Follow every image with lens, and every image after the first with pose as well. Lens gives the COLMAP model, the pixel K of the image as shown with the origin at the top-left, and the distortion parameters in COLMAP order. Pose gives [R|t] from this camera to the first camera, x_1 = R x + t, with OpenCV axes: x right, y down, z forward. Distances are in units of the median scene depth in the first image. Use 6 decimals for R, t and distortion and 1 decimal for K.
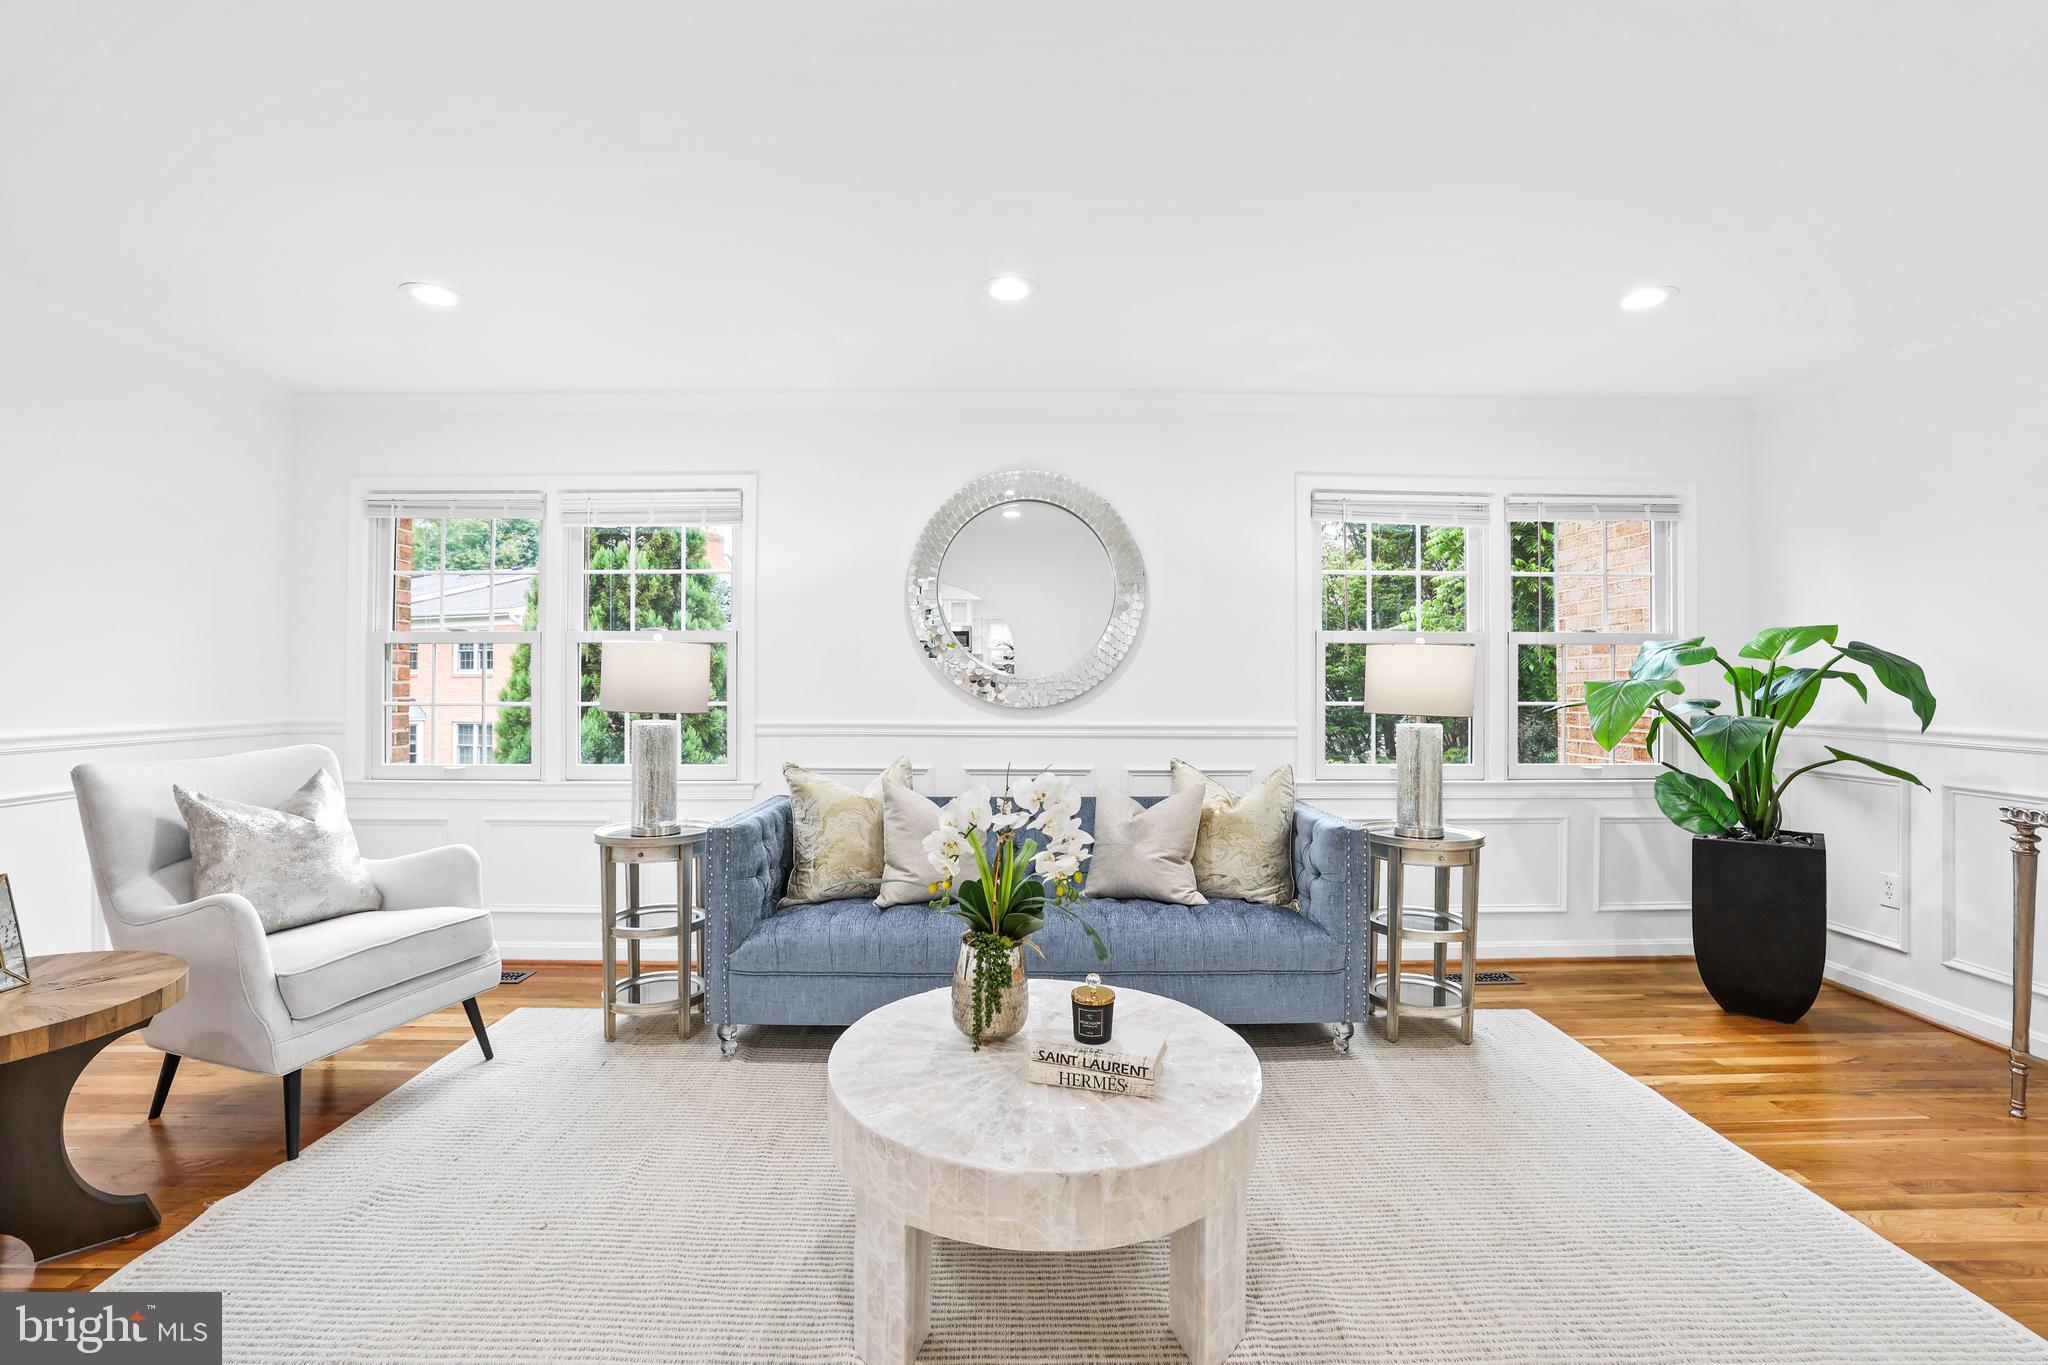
lens RADIAL K [[872.8, 0, 1024.4], [0, 872.8, 686.8], [0, 0, 1]] dist [-0.018500, 0.001327]
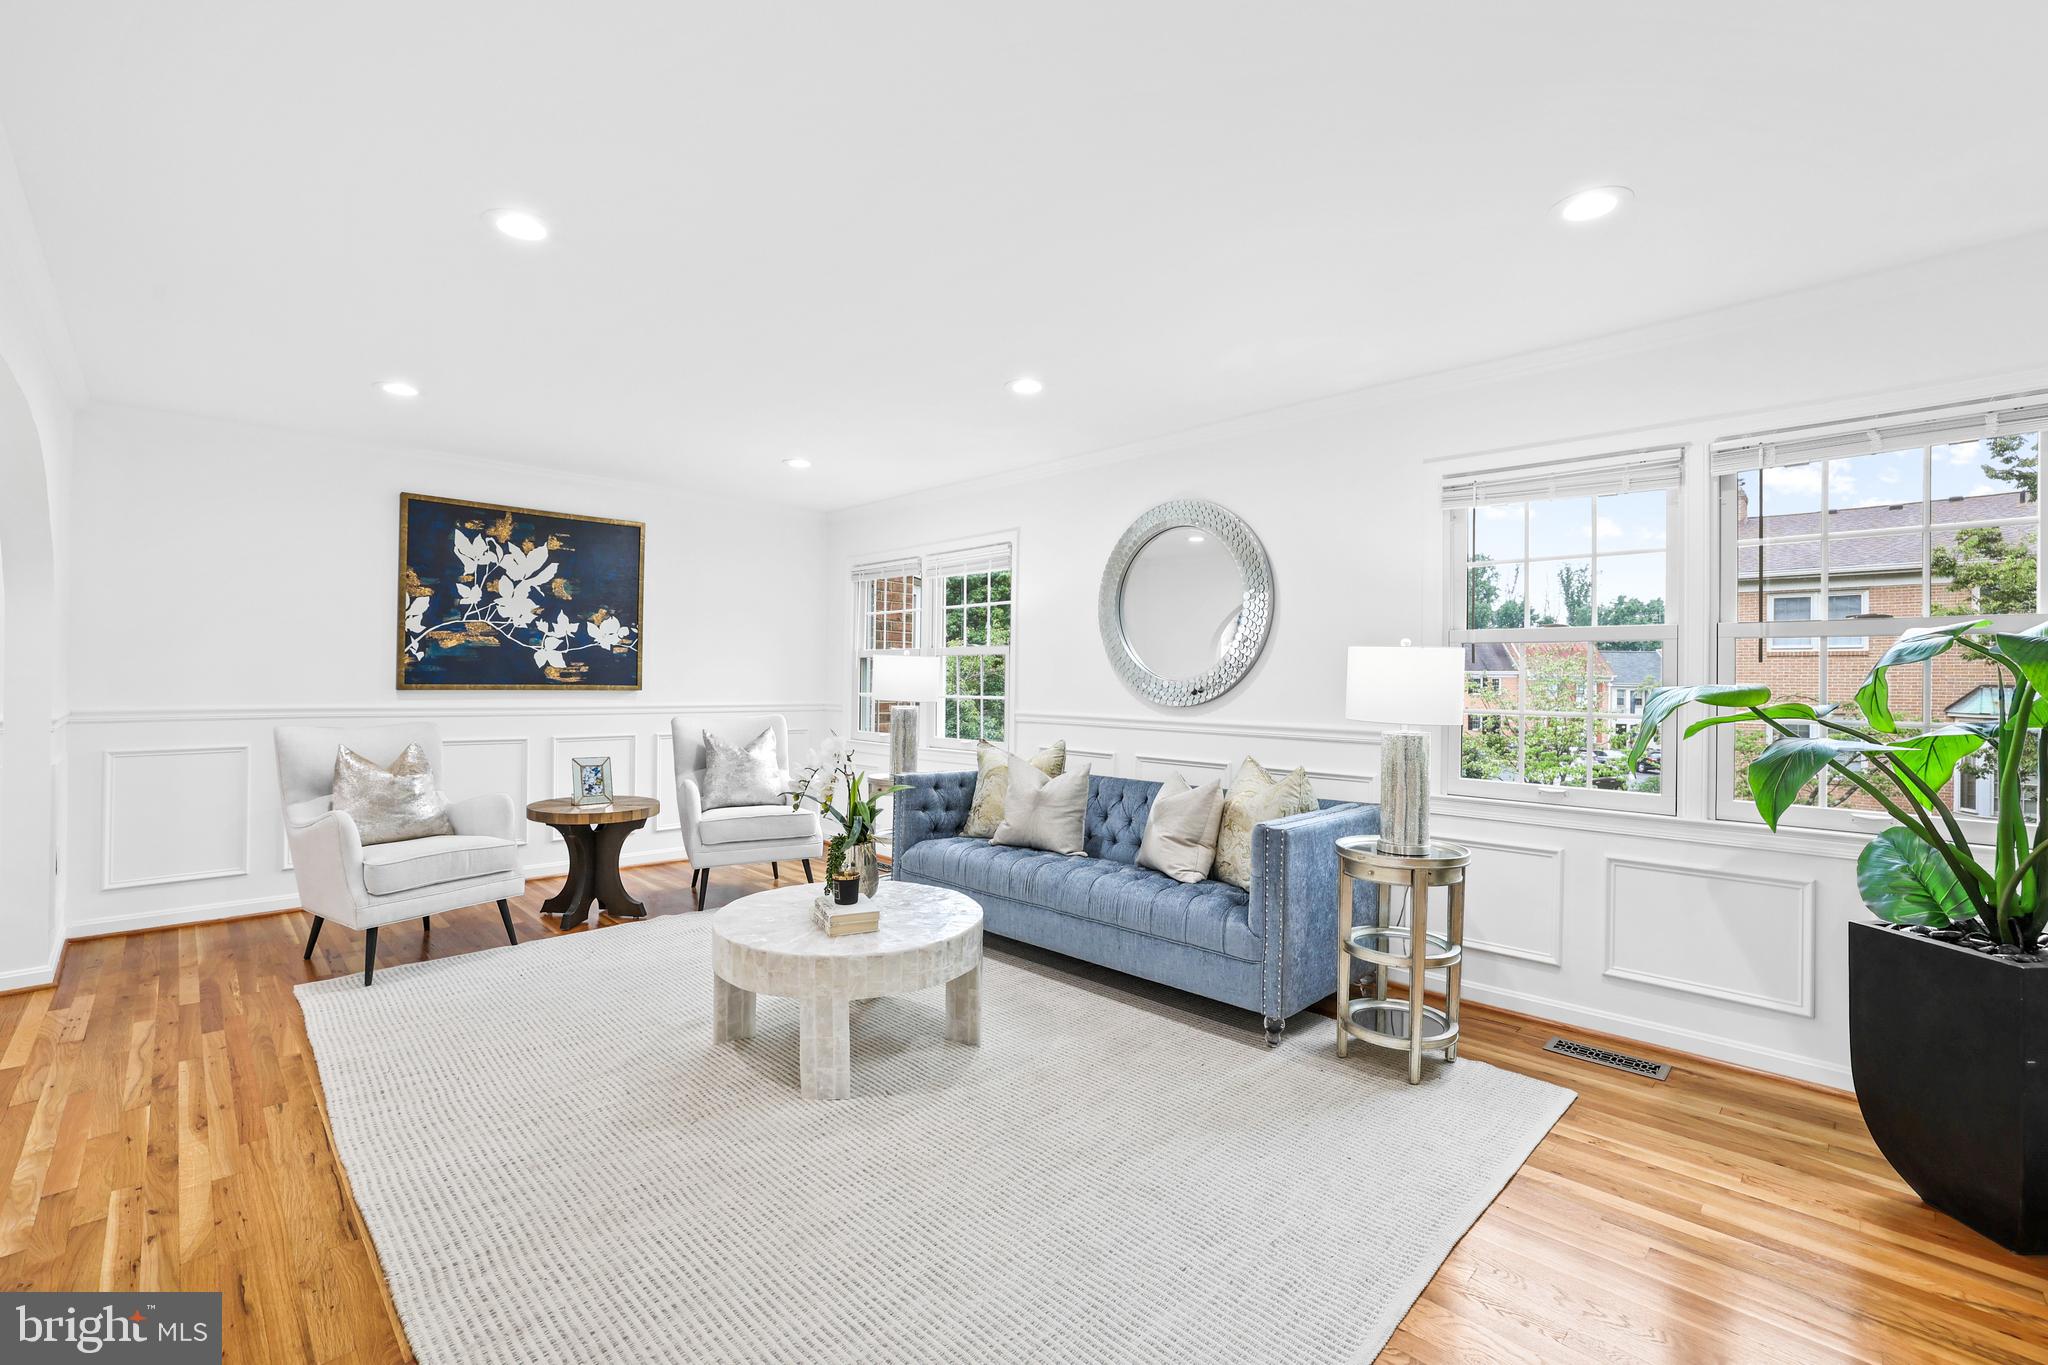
lens RADIAL K [[872.8, 0, 1015.1], [0, 872.8, 678.2], [0, 0, 1]] dist [-0.018500, 0.001327]
pose [[0.698275, 0.004548, -0.715815, 0.825719], [-0.012046, 0.999913, -0.005398, -0.005014], [0.715728, 0.012392, 0.698269, 0.052654]]
